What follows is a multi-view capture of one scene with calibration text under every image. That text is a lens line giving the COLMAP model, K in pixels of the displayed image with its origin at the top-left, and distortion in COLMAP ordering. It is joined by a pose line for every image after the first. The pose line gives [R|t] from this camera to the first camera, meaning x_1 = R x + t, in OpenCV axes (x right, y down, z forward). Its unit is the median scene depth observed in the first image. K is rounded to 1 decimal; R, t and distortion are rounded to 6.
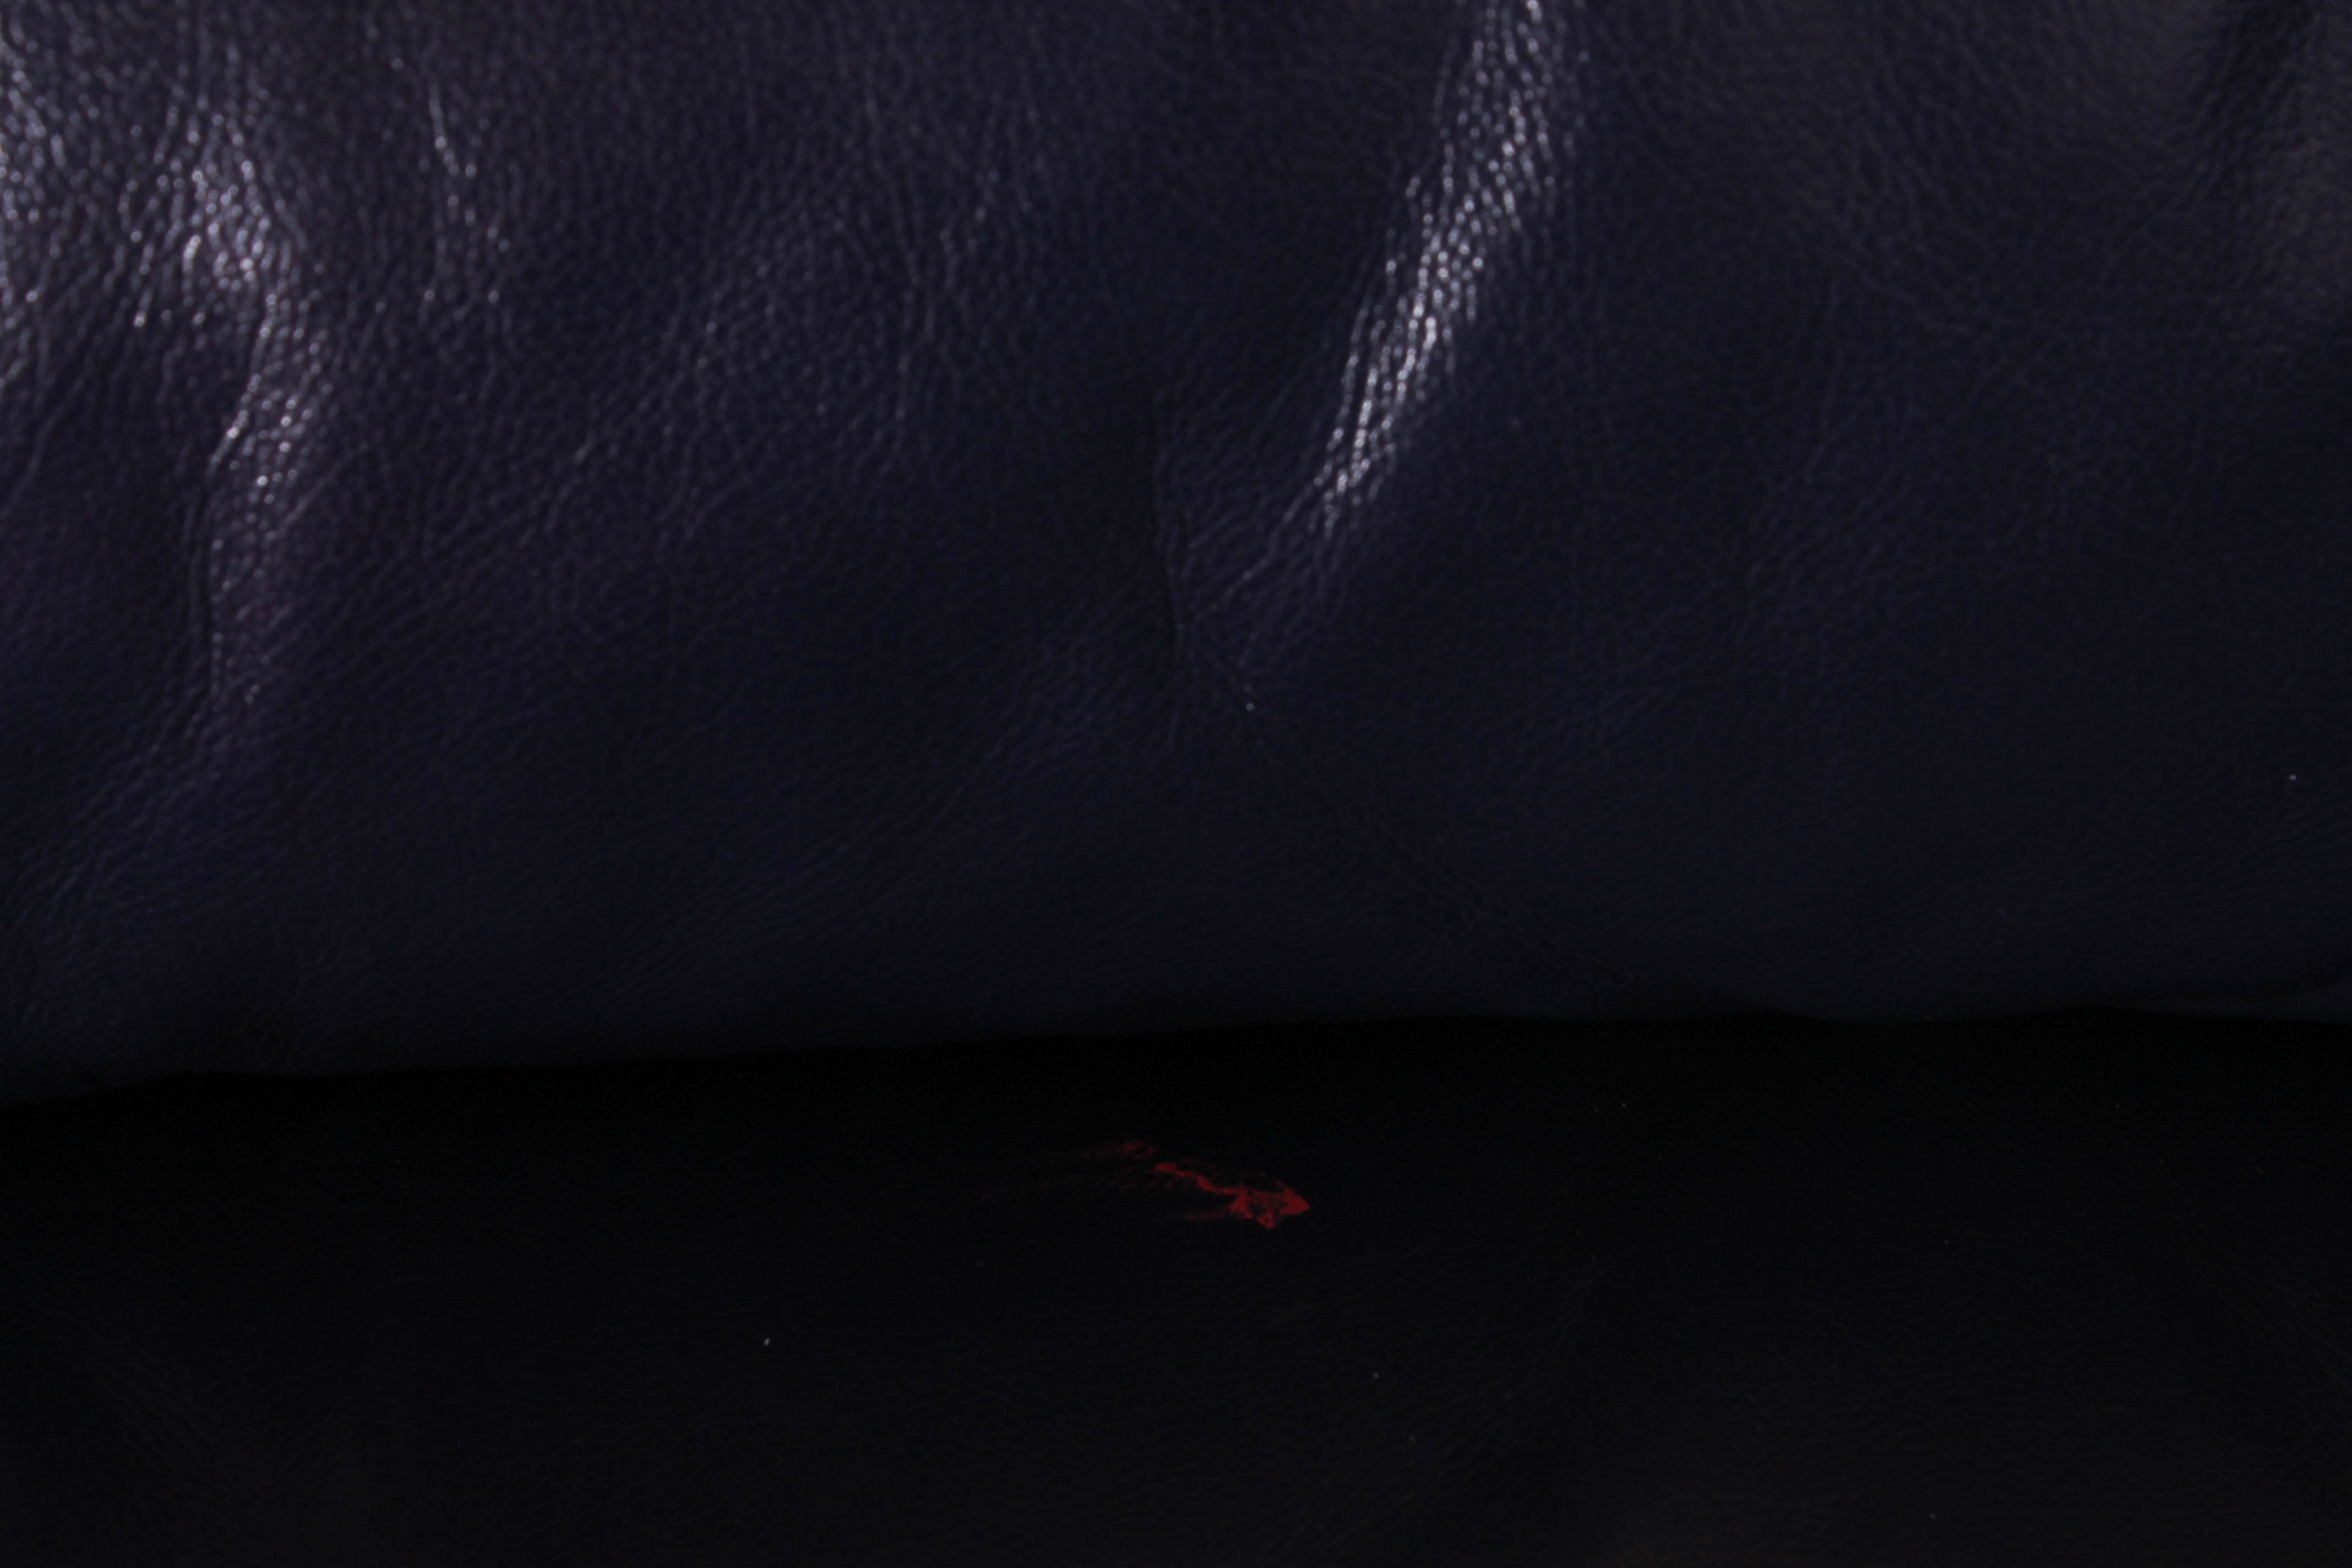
lens RADIAL K [[3293.3, 0, 1162.4], [0, 3293.3, 766.9], [0, 0, 1]] dist [0.017781, 0.000000]
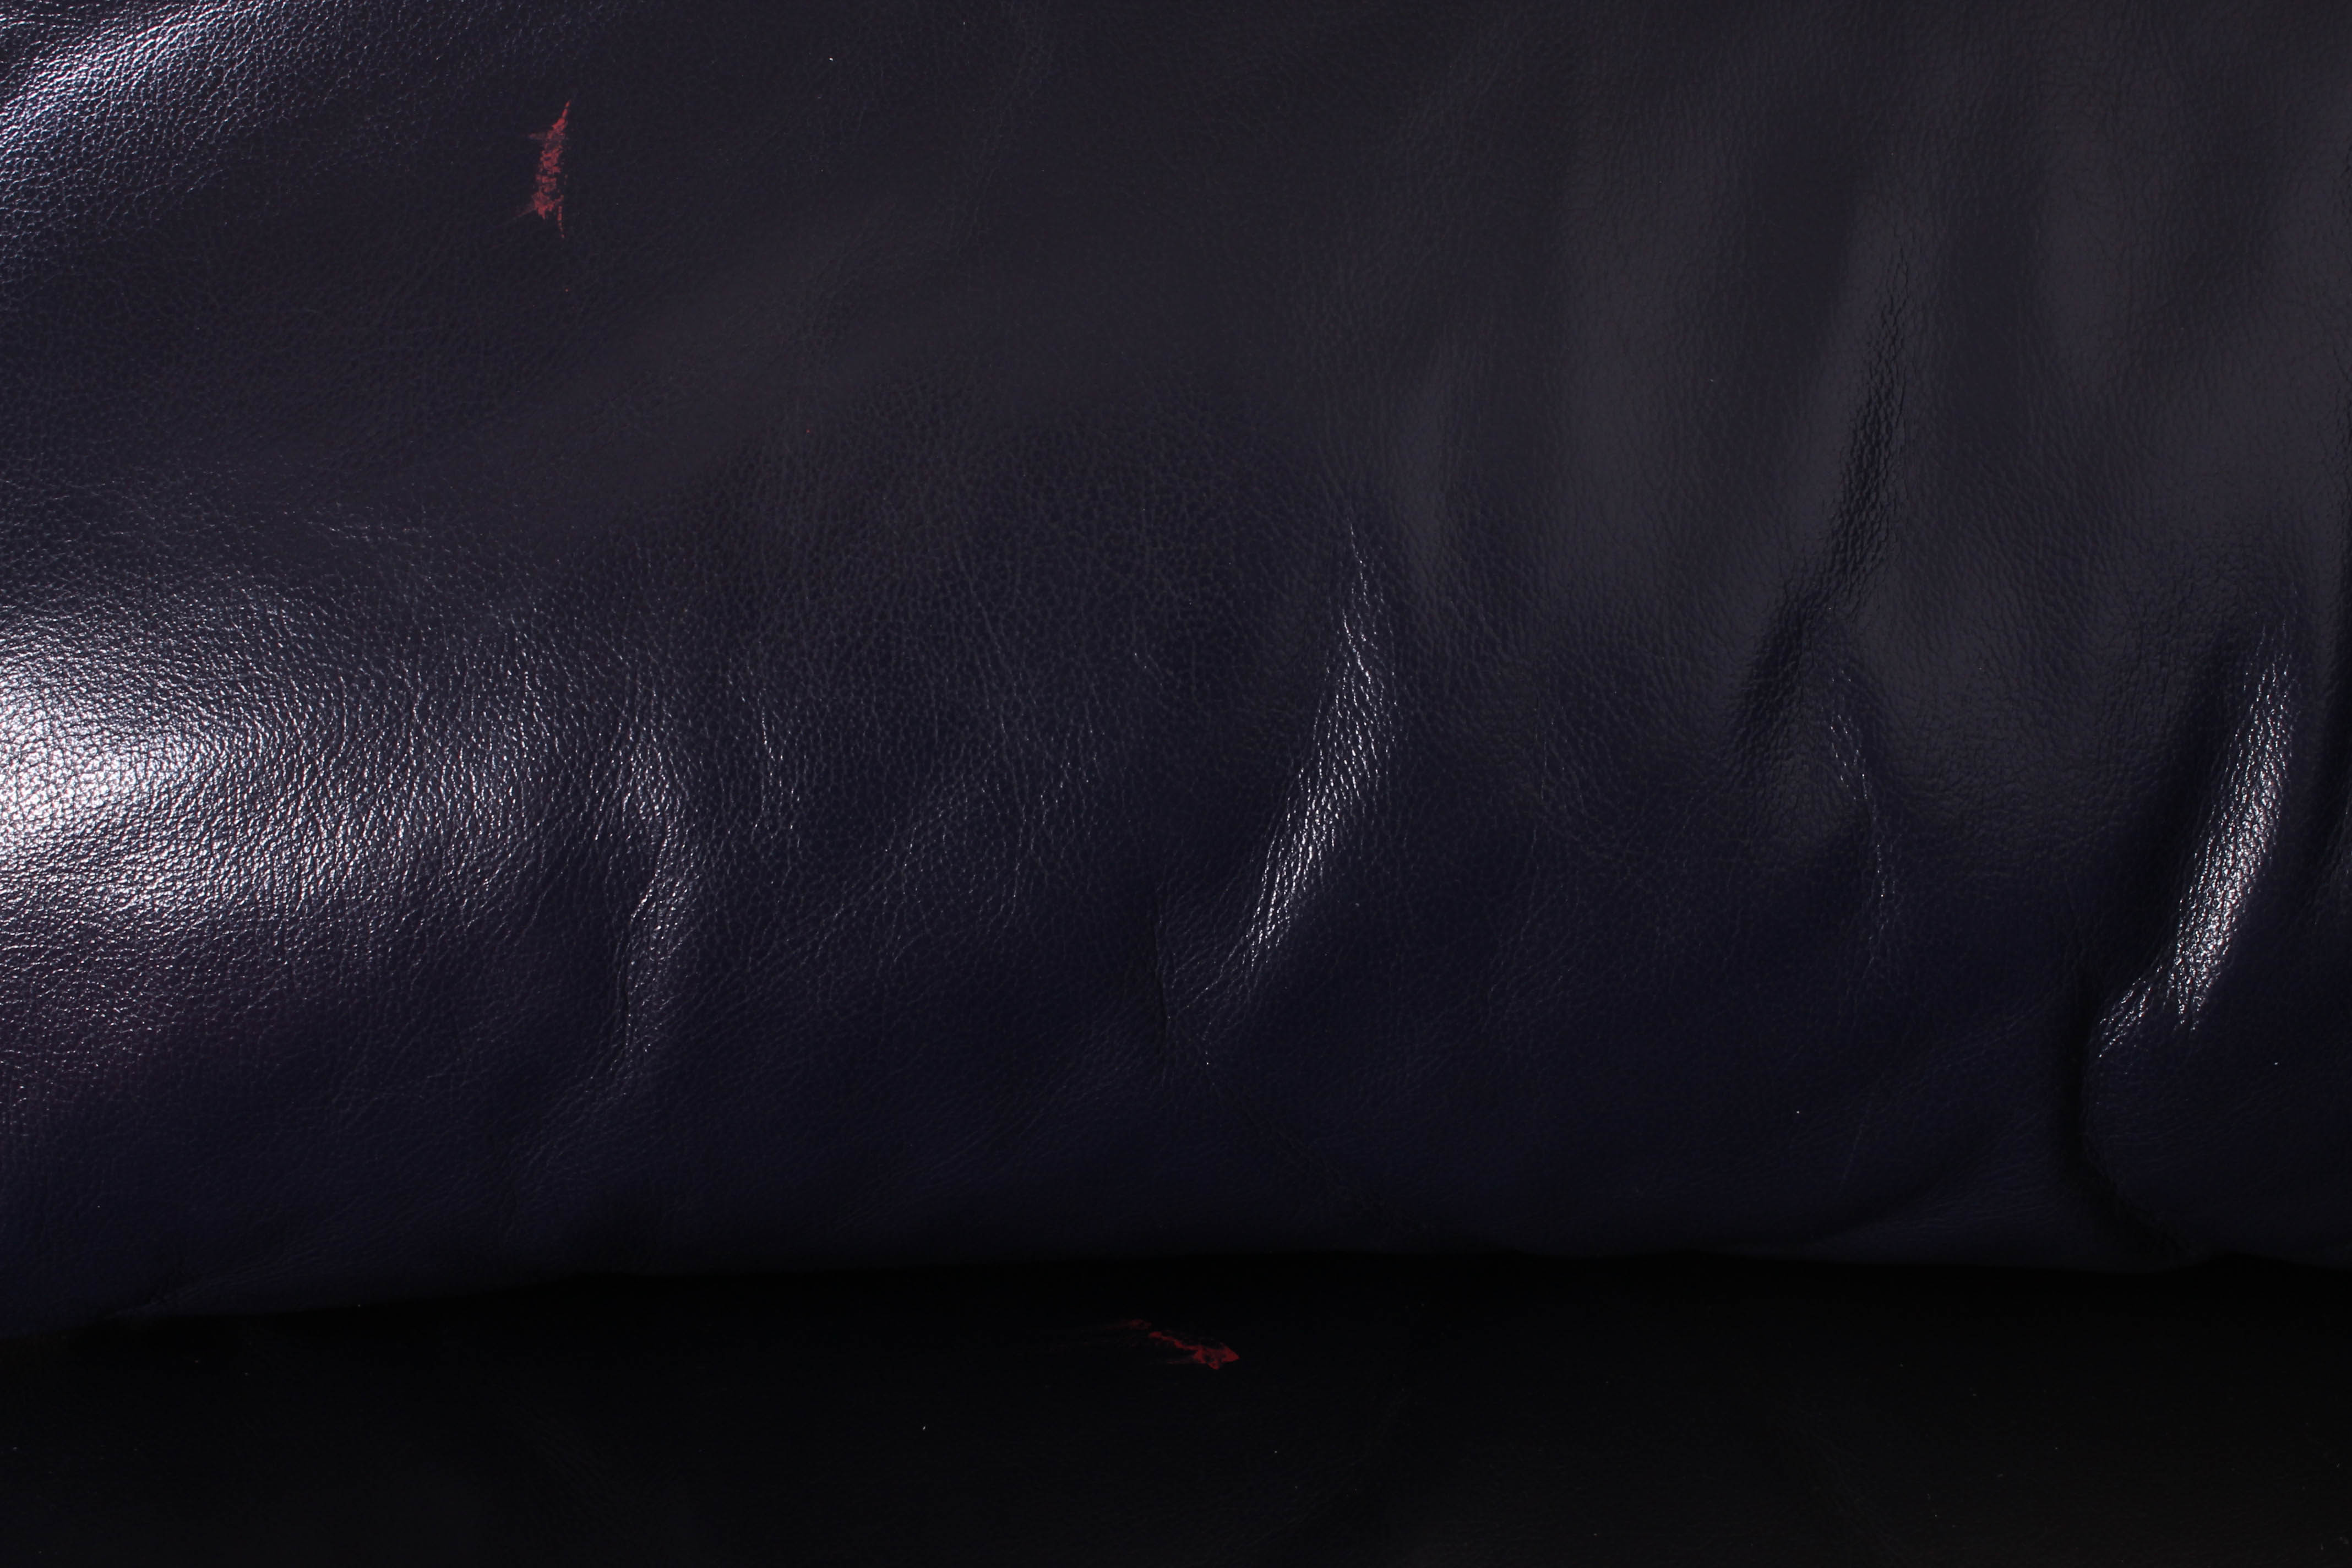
lens RADIAL K [[3492.8, 0, 1182.5], [0, 3492.8, 782.7], [0, 0, 1]] dist [0.002925, 0.000000]
pose [[0.998304, 0.014724, 0.056323, -0.096347], [-0.006430, 0.989456, -0.144689, 0.105899], [-0.057859, 0.144081, 0.987873, -0.883791]]
